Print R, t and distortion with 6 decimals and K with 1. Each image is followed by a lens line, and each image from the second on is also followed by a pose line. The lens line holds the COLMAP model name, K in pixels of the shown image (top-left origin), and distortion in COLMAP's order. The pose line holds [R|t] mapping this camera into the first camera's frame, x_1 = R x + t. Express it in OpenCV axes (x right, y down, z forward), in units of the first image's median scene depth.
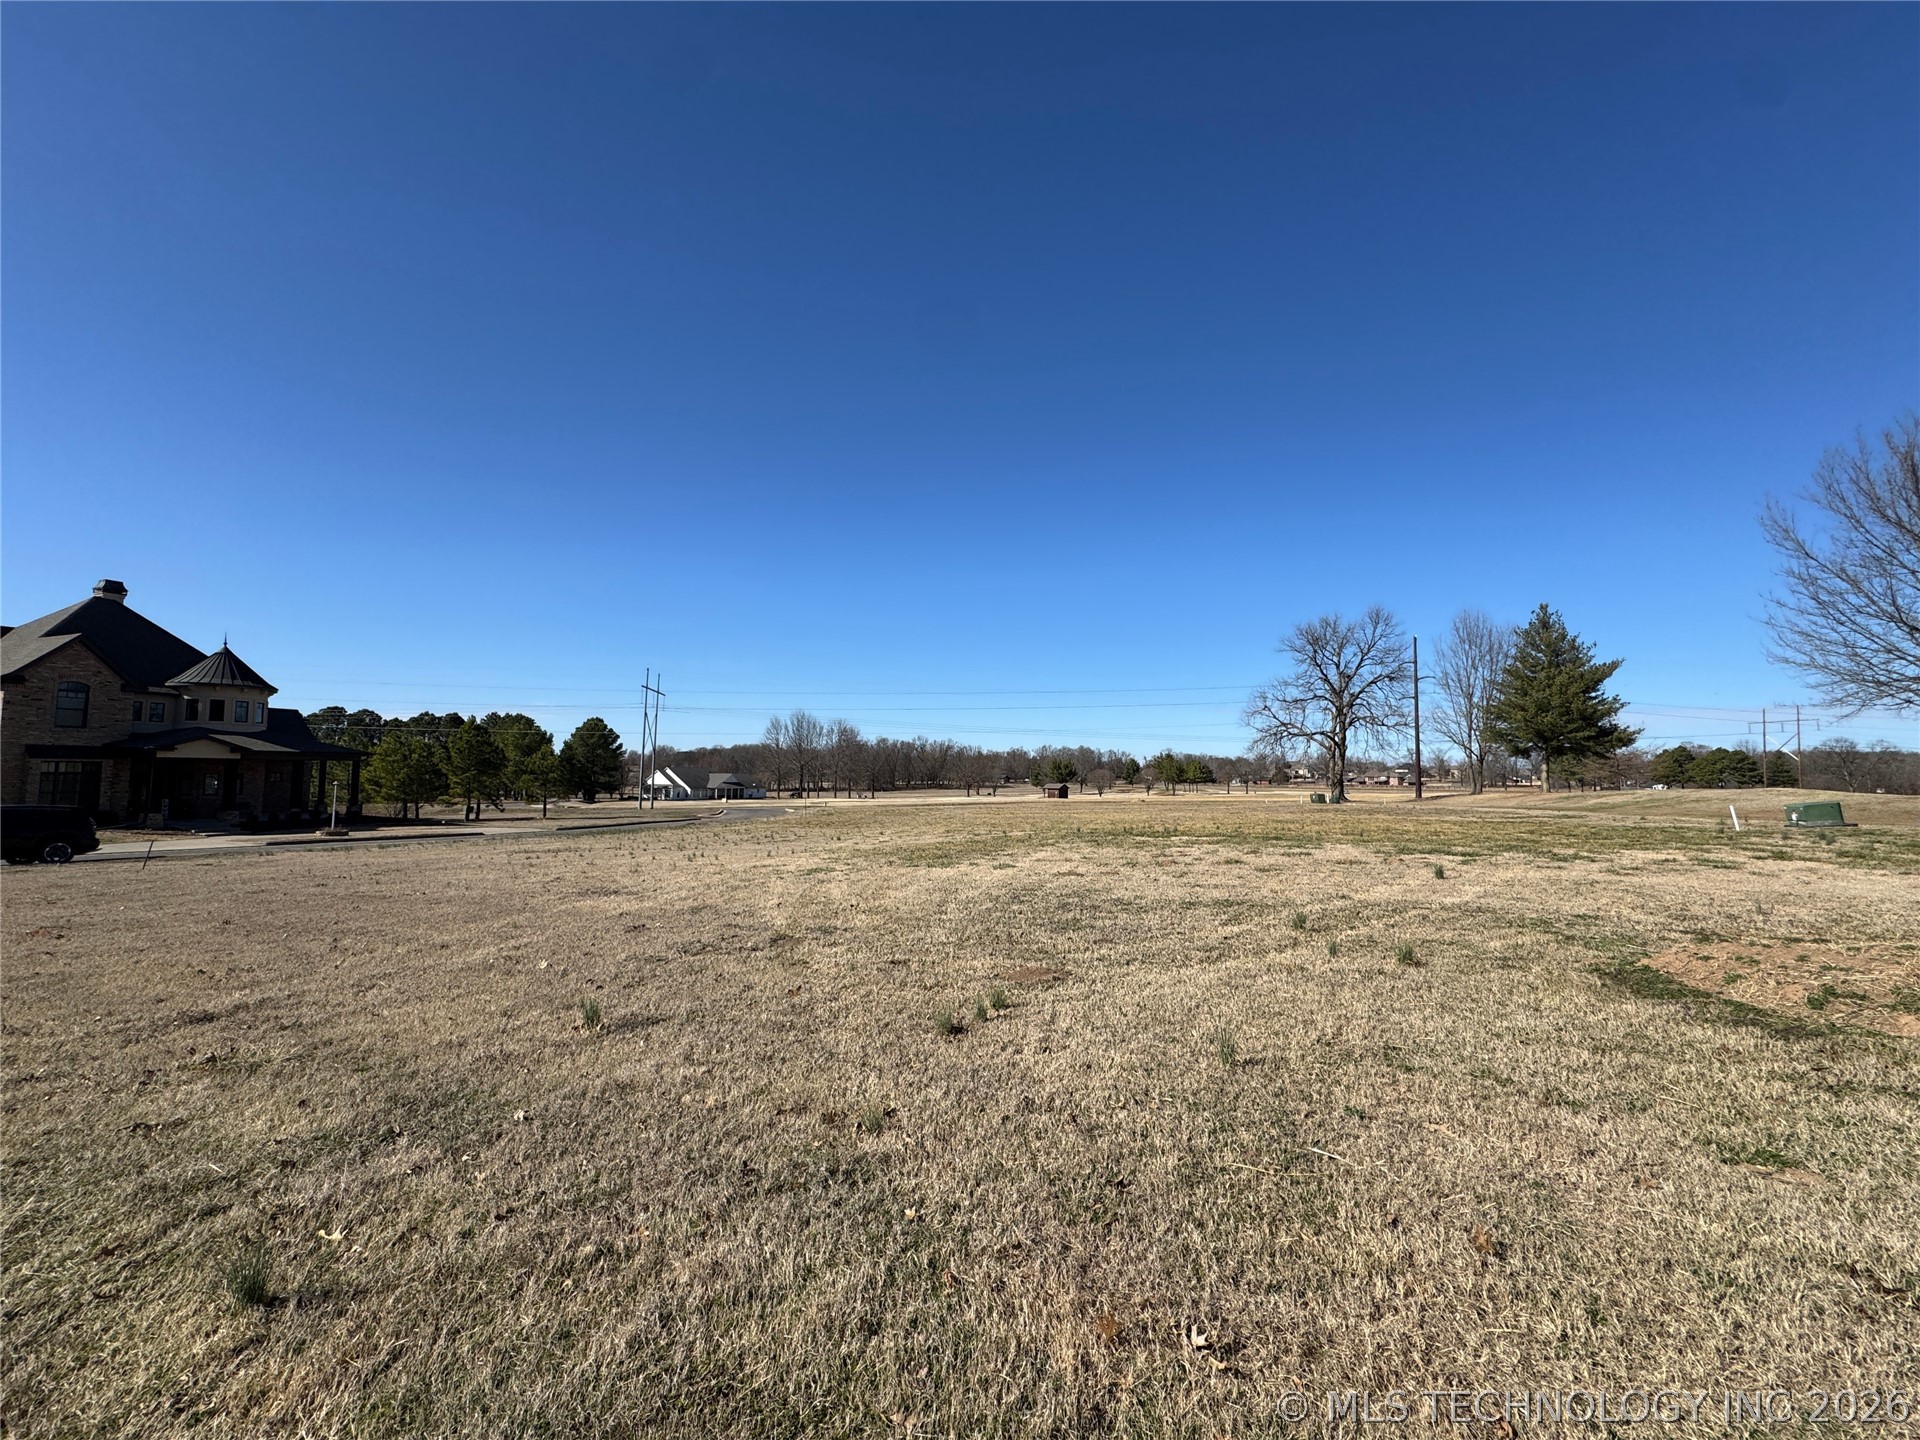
lens RADIAL K [[768.0, 0, 956.1], [0, 768.0, 721.2], [0, 0, 1]] dist [-0.004171, 0.000270]
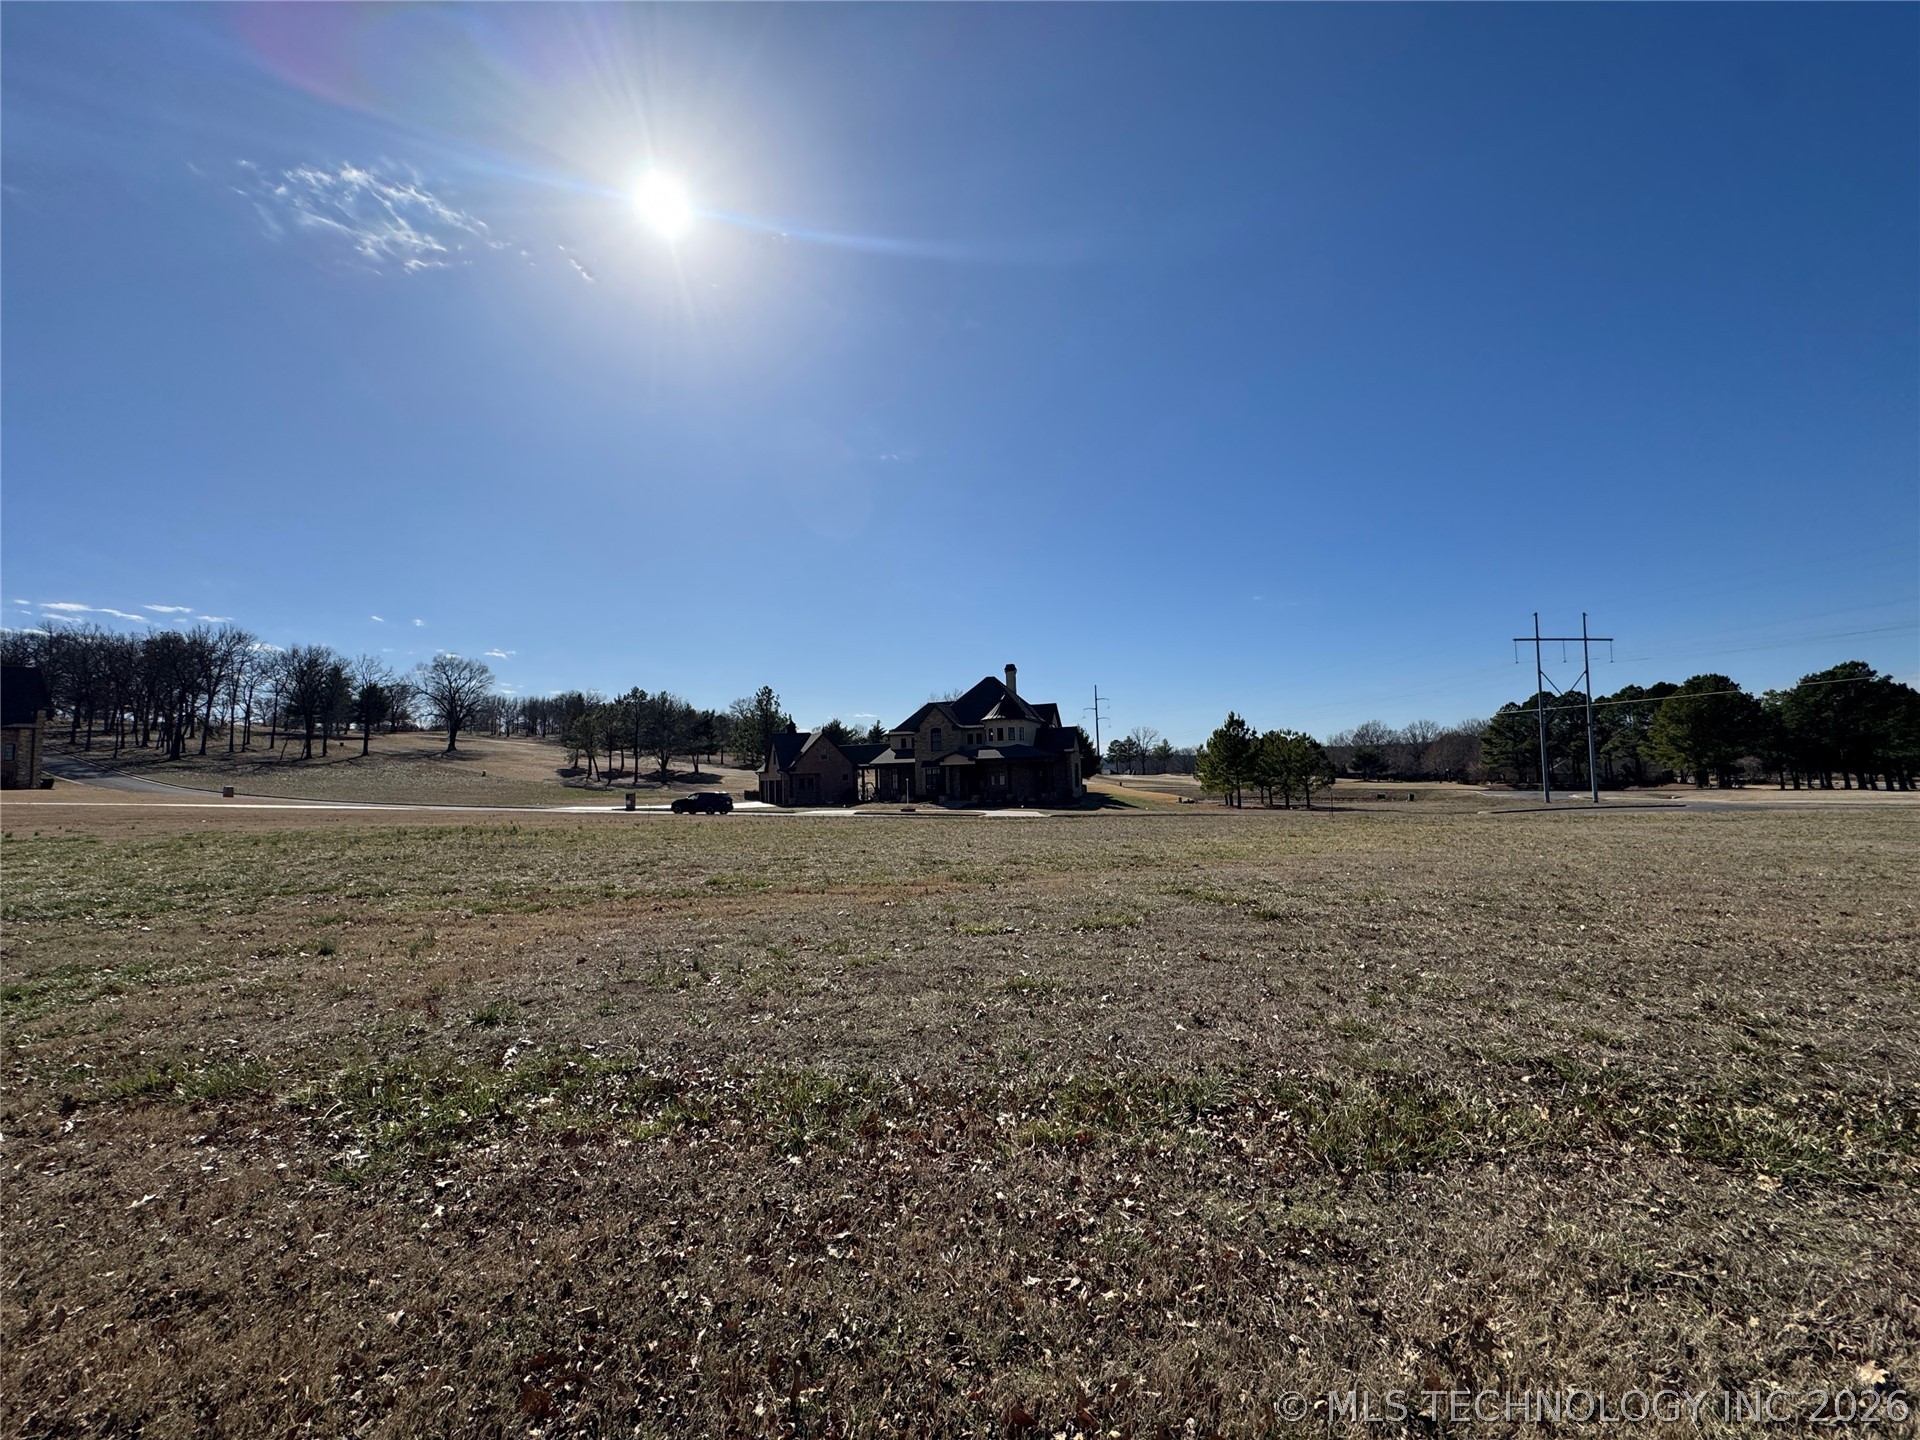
lens RADIAL K [[768.0, 0, 957.1], [0, 768.0, 716.6], [0, 0, 1]] dist [-0.004171, 0.000270]
pose [[-0.000840, -0.082353, -0.996603, 0.181706], [0.099154, 0.991685, -0.082030, 0.019418], [0.995072, -0.098886, 0.007333, 0.231541]]
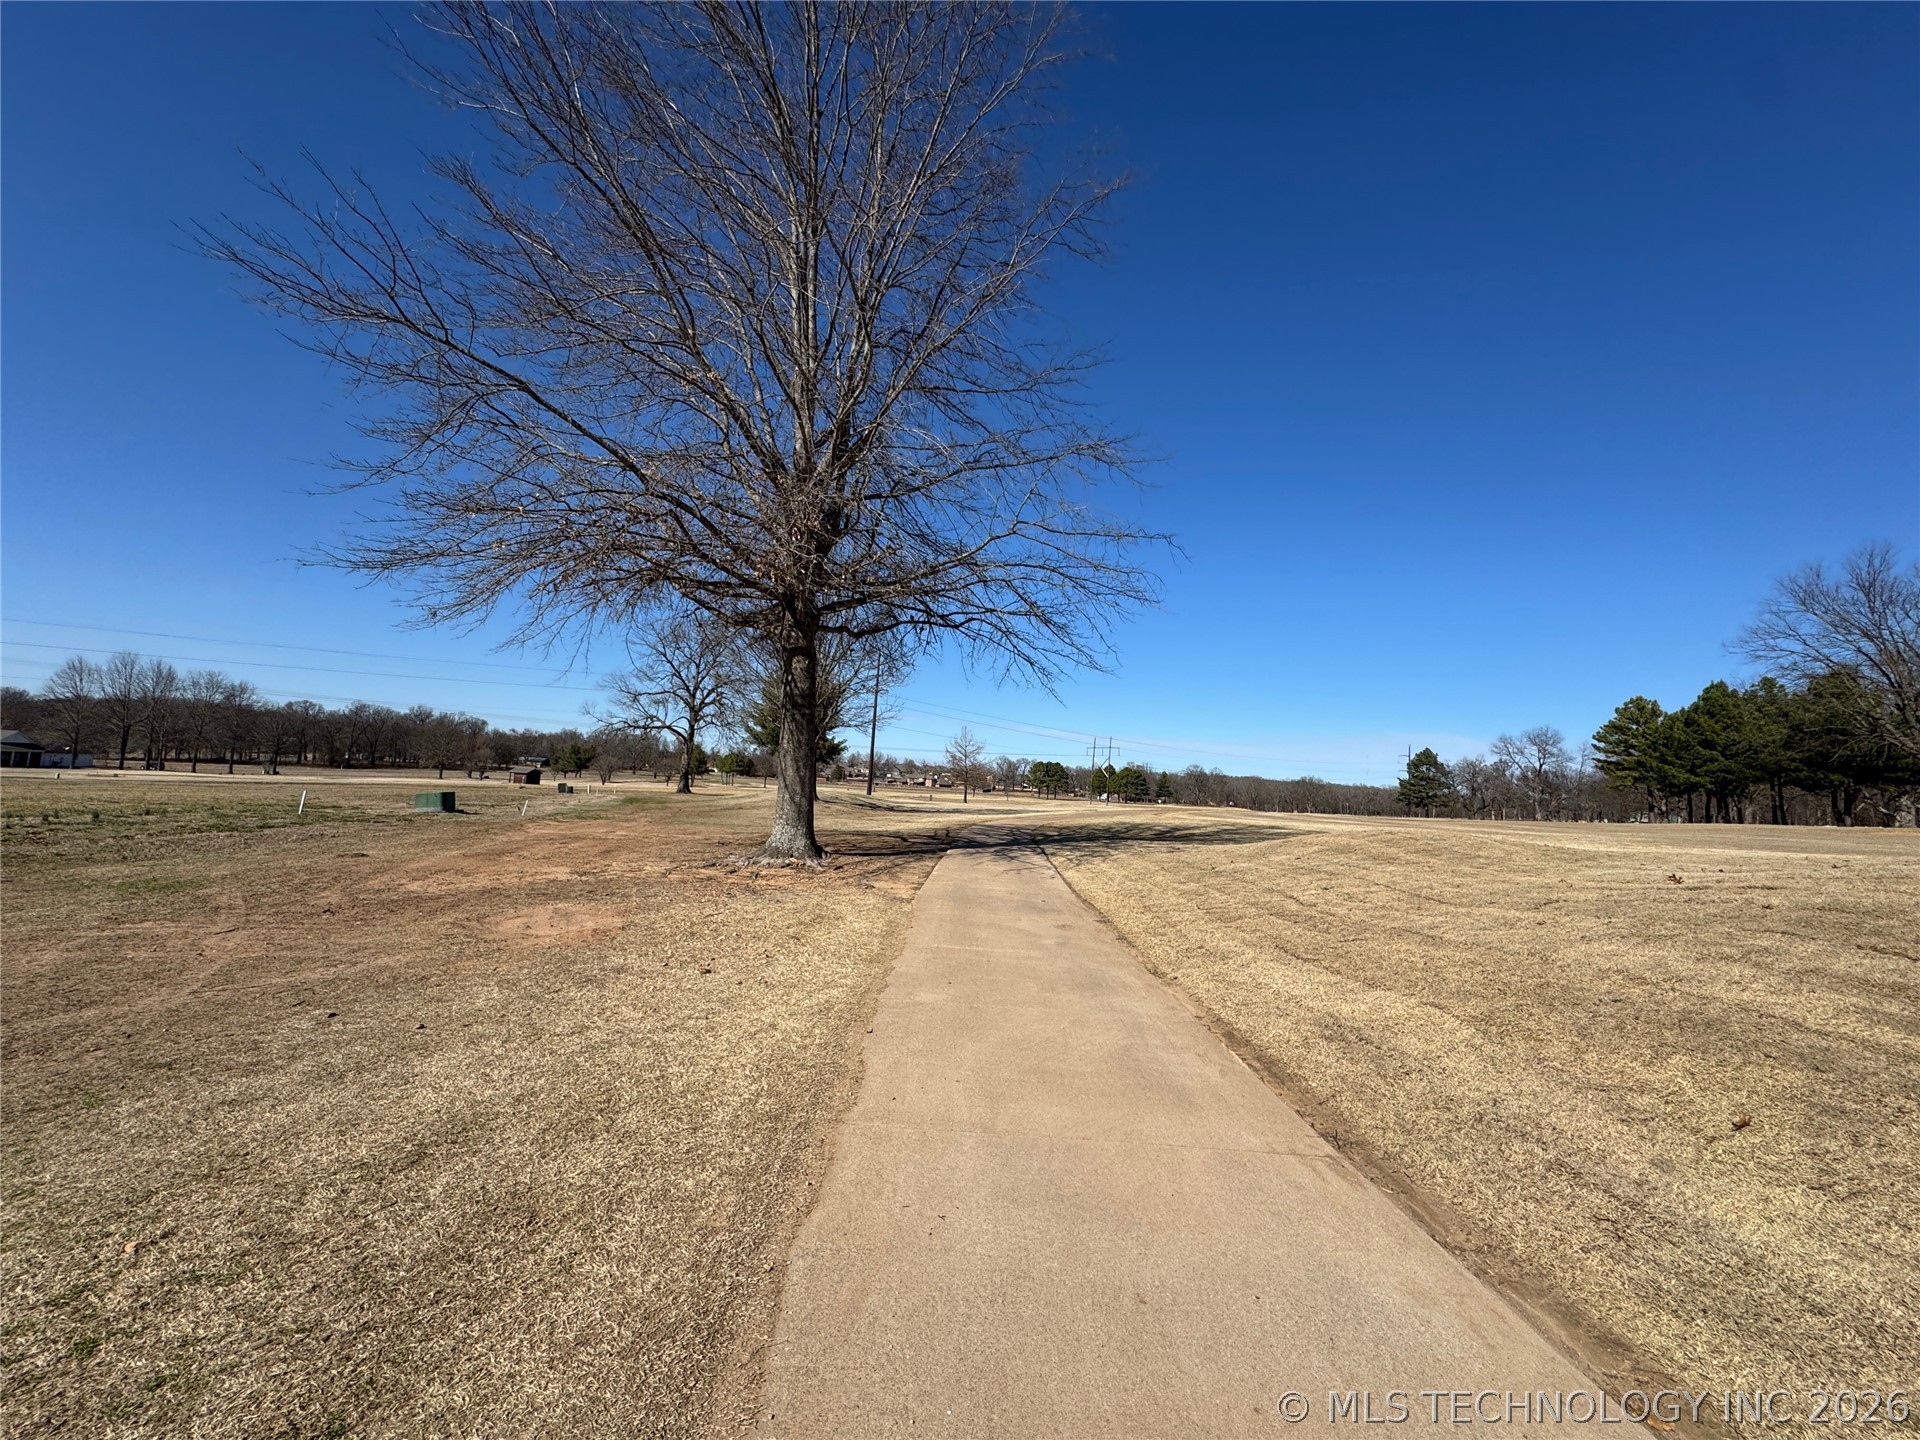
lens RADIAL K [[768.0, 0, 968.3], [0, 768.0, 722.2], [0, 0, 1]] dist [-0.004171, 0.000270]
pose [[0.874800, 0.078952, 0.478009, 0.167087], [-0.083841, 0.996417, -0.011139, -0.006801], [-0.477175, -0.030333, 0.878285, -0.051689]]
